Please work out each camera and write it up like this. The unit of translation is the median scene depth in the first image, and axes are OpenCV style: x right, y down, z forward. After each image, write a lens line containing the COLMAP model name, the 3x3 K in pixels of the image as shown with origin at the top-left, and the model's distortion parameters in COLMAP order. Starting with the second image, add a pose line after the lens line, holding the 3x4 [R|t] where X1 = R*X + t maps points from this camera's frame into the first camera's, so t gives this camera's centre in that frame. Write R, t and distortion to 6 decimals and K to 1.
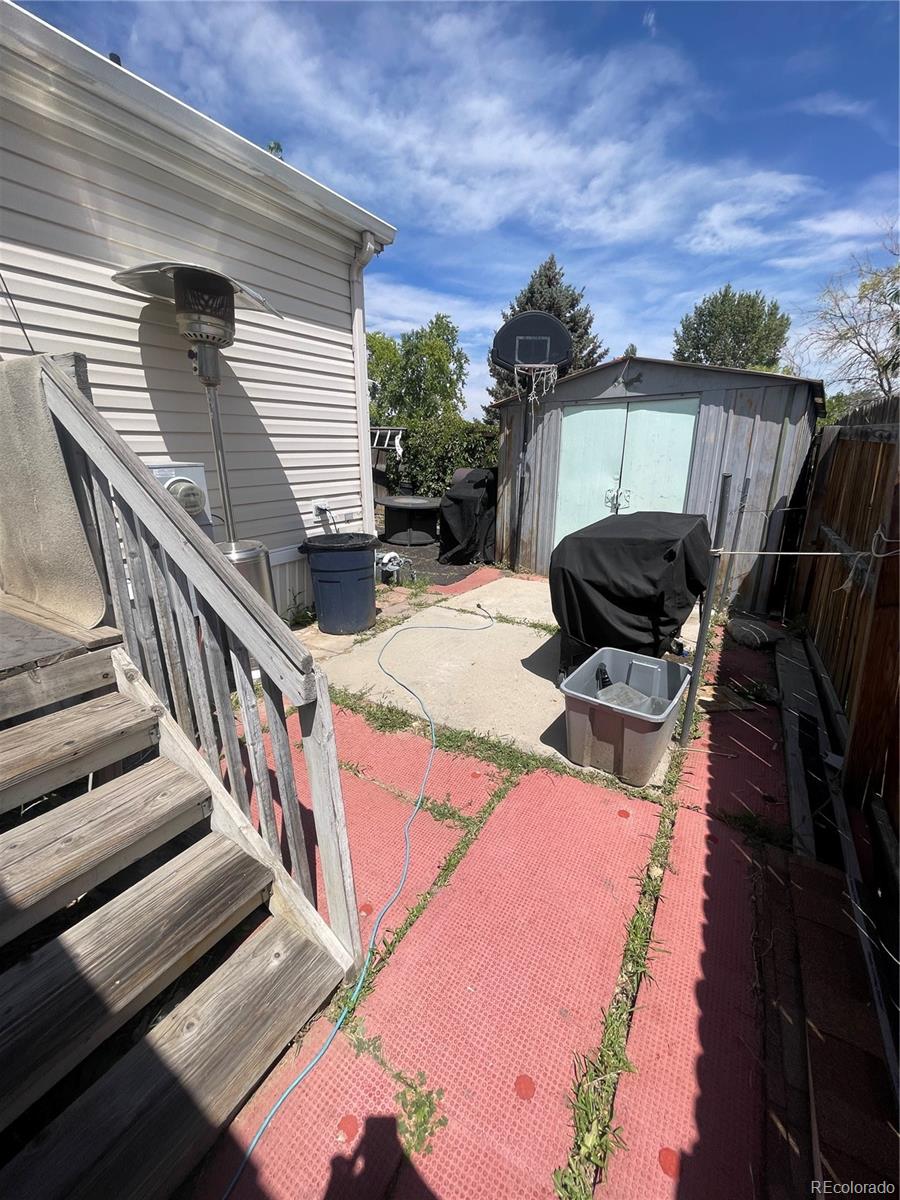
lens RADIAL K [[483.8, 0, 449.9], [0, 483.8, 602.7], [0, 0, 1]] dist [-0.010190, 0.000500]
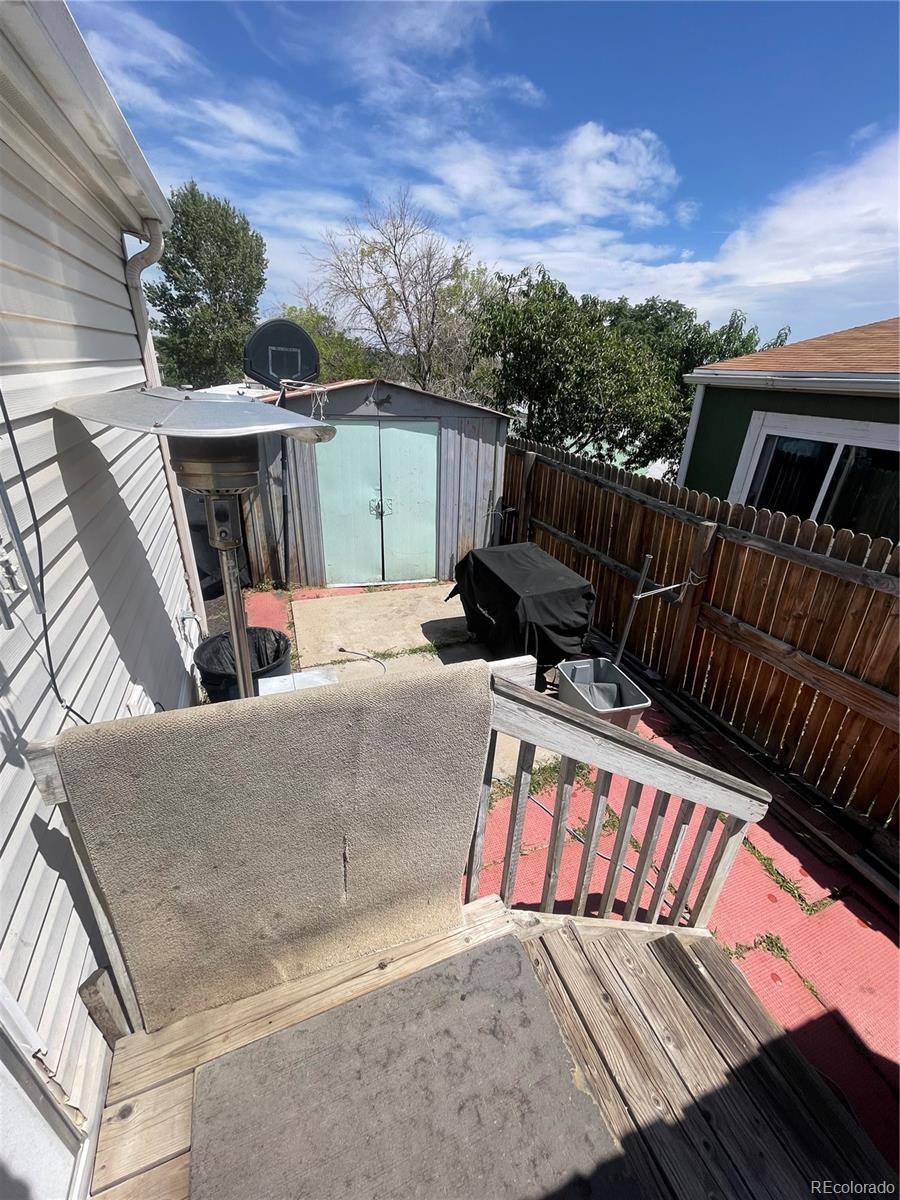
lens RADIAL K [[483.8, 0, 448.0], [0, 483.8, 597.8], [0, 0, 1]] dist [-0.010190, 0.000500]
pose [[0.603504, -0.312777, 0.733453, -0.512629], [0.191680, 0.949787, 0.247312, -0.304346], [-0.773977, -0.008665, 0.633154, 0.205864]]
